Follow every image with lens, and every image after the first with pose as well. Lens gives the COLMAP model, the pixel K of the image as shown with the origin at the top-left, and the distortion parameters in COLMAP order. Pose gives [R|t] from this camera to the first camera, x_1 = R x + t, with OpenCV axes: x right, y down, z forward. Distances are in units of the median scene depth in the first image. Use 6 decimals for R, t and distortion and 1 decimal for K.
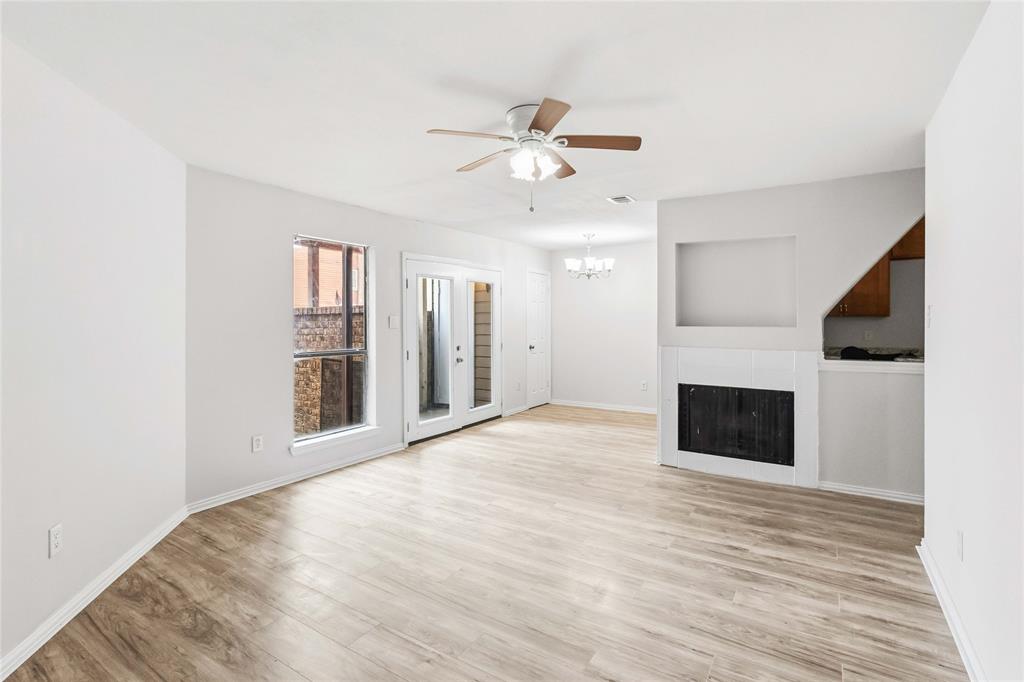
lens RADIAL K [[485.7, 0, 510.7], [0, 485.7, 339.1], [0, 0, 1]] dist [-0.003967, 0.000660]
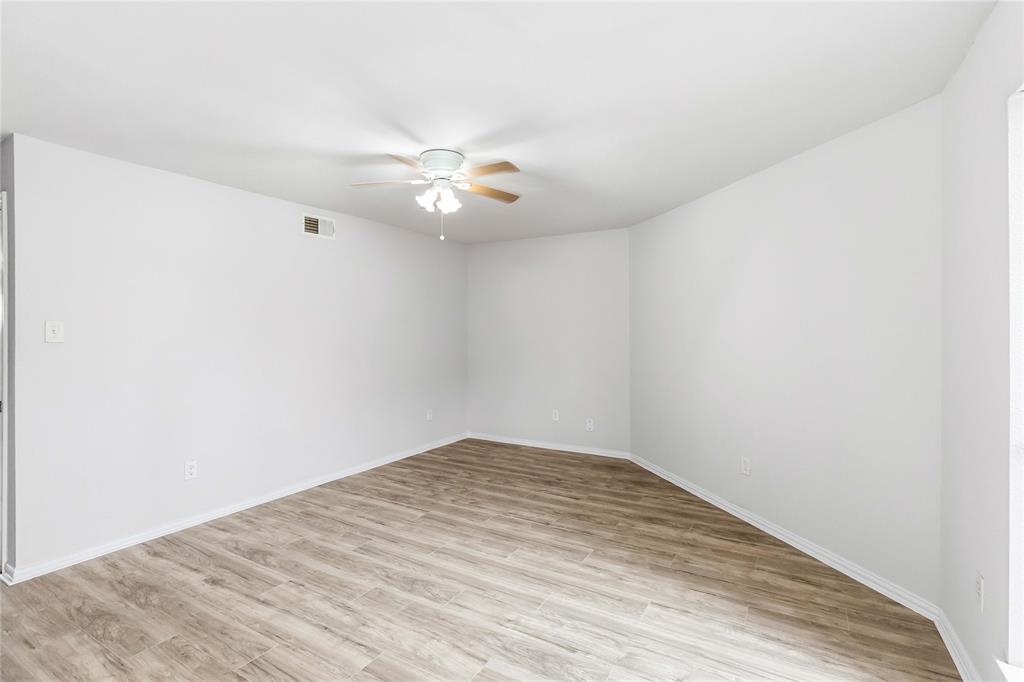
lens RADIAL K [[485.7, 0, 510.7], [0, 485.7, 339.1], [0, 0, 1]] dist [-0.003967, 0.000660]
pose [[-0.999310, 0.006620, -0.036551, -0.065648], [0.004688, 0.998601, 0.052679, -0.070922], [0.036849, 0.052471, -0.997942, 1.808914]]
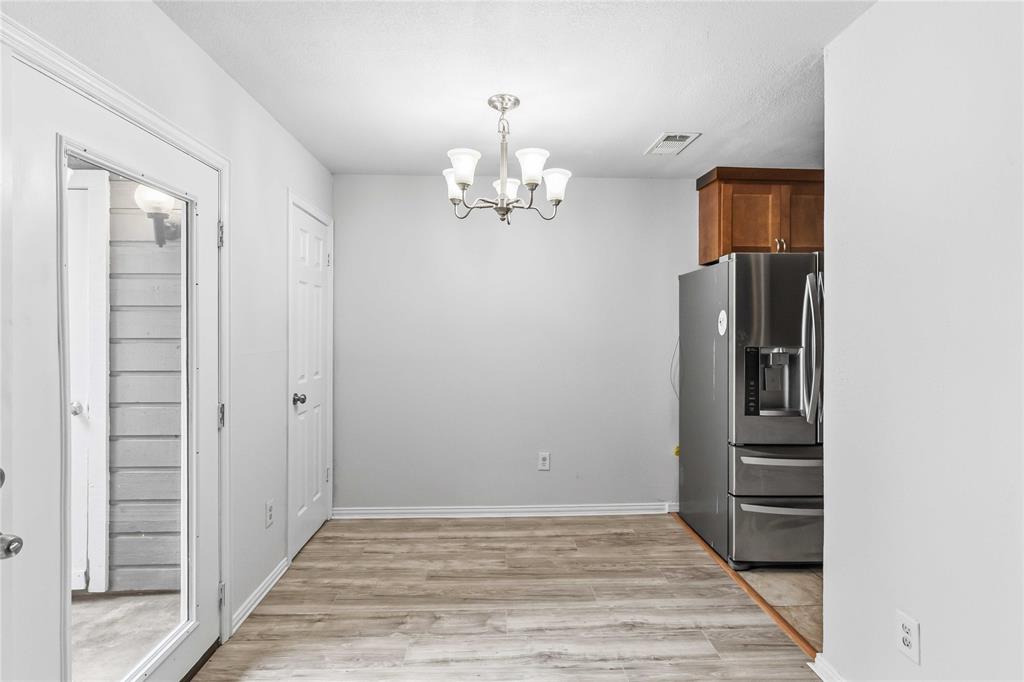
lens RADIAL K [[484.5, 0, 509.7], [0, 484.5, 330.9], [0, 0, 1]] dist [-0.003537, 0.000031]
pose [[0.820410, 0.002635, 0.571770, -0.096501], [0.020063, 0.999241, -0.033393, -0.051022], [-0.571424, 0.038868, 0.819734, 1.414099]]
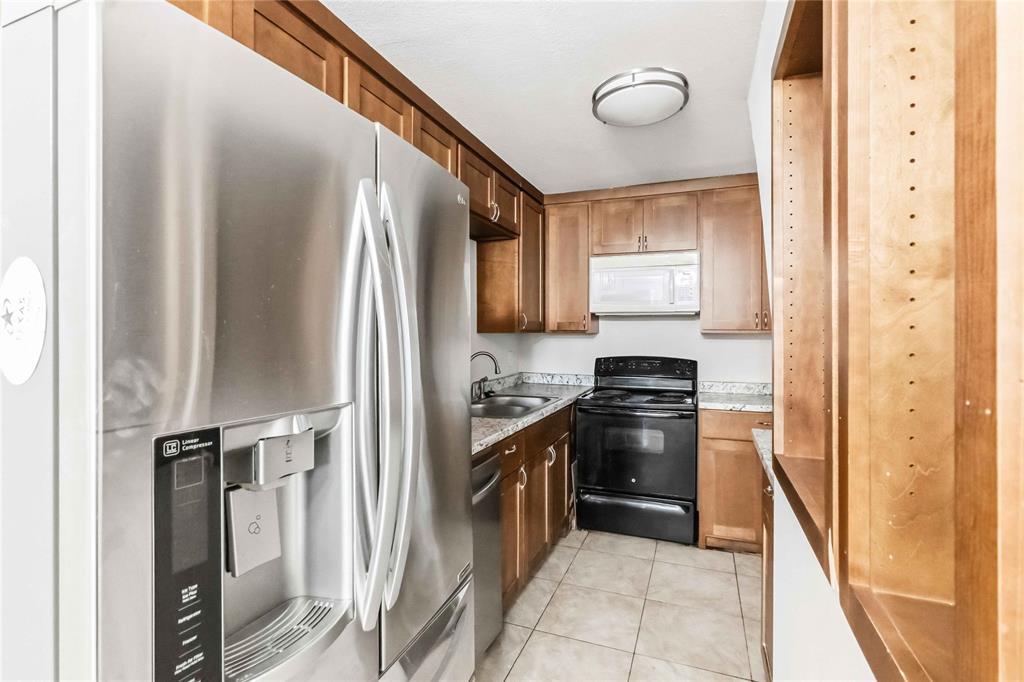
lens RADIAL K [[485.7, 0, 510.7], [0, 485.7, 339.1], [0, 0, 1]] dist [-0.003967, 0.000660]
pose [[-0.188543, -0.008969, 0.982024, 0.554882], [0.032244, 0.999363, 0.015318, -0.077853], [-0.981535, 0.034552, -0.188134, 1.794000]]
